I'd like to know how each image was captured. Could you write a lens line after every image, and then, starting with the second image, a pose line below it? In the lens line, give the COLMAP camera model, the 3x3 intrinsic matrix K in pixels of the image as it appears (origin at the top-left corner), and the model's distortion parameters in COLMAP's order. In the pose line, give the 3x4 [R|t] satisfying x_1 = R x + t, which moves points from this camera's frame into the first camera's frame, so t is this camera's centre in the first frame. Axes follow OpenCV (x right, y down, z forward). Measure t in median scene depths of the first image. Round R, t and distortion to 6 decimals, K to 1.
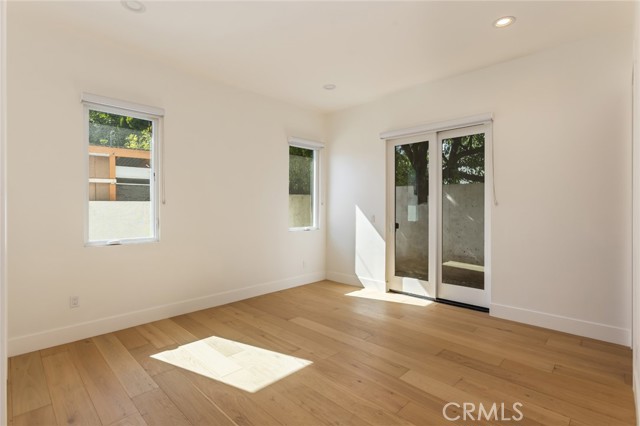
lens RADIAL K [[310.9, 0, 320.0], [0, 310.9, 213.0], [0, 0, 1]] dist [-0.035247, 0.011672]
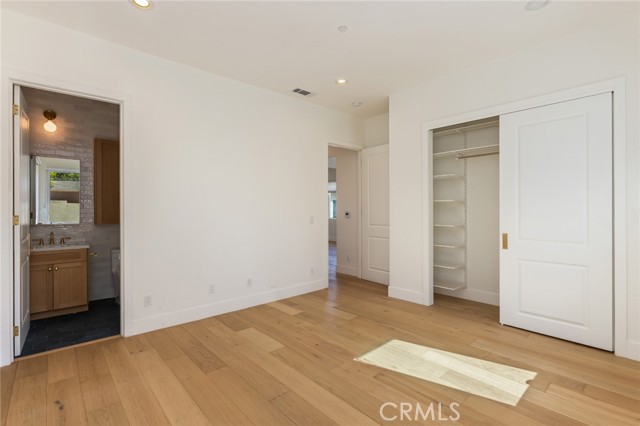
lens RADIAL K [[310.9, 0, 320.0], [0, 310.9, 213.0], [0, 0, 1]] dist [-0.035247, 0.011672]
pose [[-0.997872, 0.003005, 0.065134, 0.026859], [0.004046, 0.999866, 0.015854, -0.022674], [-0.065078, 0.016084, -0.997751, 2.000725]]
